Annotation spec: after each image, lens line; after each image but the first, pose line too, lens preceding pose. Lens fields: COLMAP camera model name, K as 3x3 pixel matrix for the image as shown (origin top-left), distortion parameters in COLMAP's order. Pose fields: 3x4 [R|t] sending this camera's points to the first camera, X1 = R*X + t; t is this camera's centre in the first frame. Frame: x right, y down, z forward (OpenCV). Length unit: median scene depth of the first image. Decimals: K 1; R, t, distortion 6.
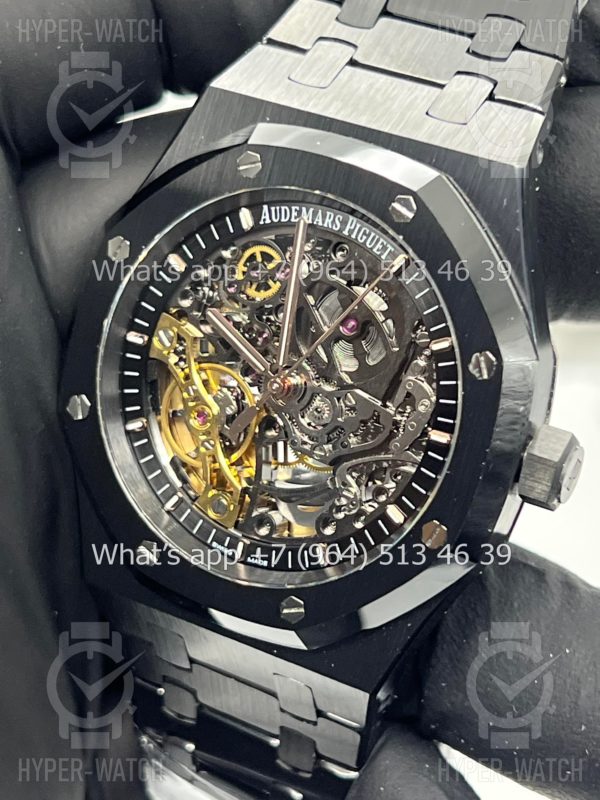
lens RADIAL K [[1913.2, 0, 301.2], [0, 1913.2, 403.8], [0, 0, 1]] dist [0.235536, 0.000000]
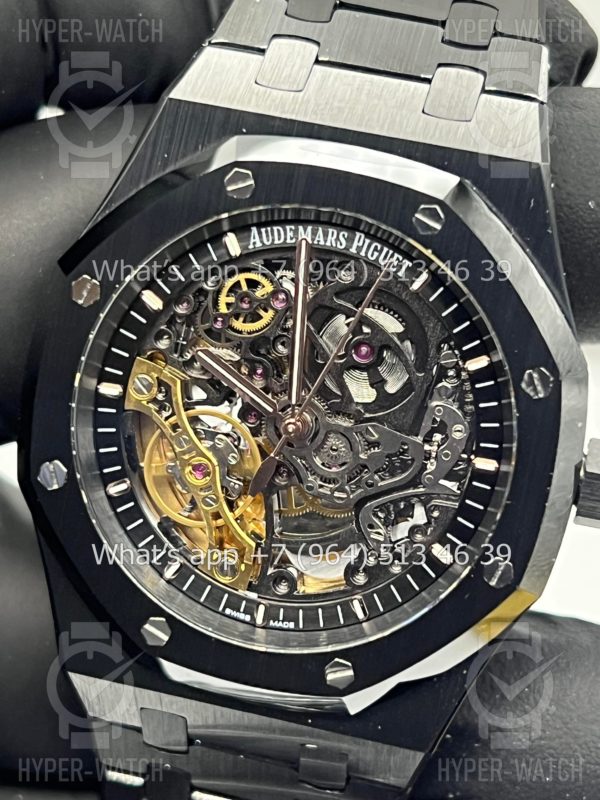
lens RADIAL K [[1913.2, 0, 303.1], [0, 1913.2, 400.7], [0, 0, 1]] dist [0.235536, 0.000000]
pose [[0.961741, -0.107986, 0.251782, -0.229289], [0.104708, 0.994152, 0.026423, -0.044369], [-0.253163, 0.000952, 0.967423, 0.131398]]
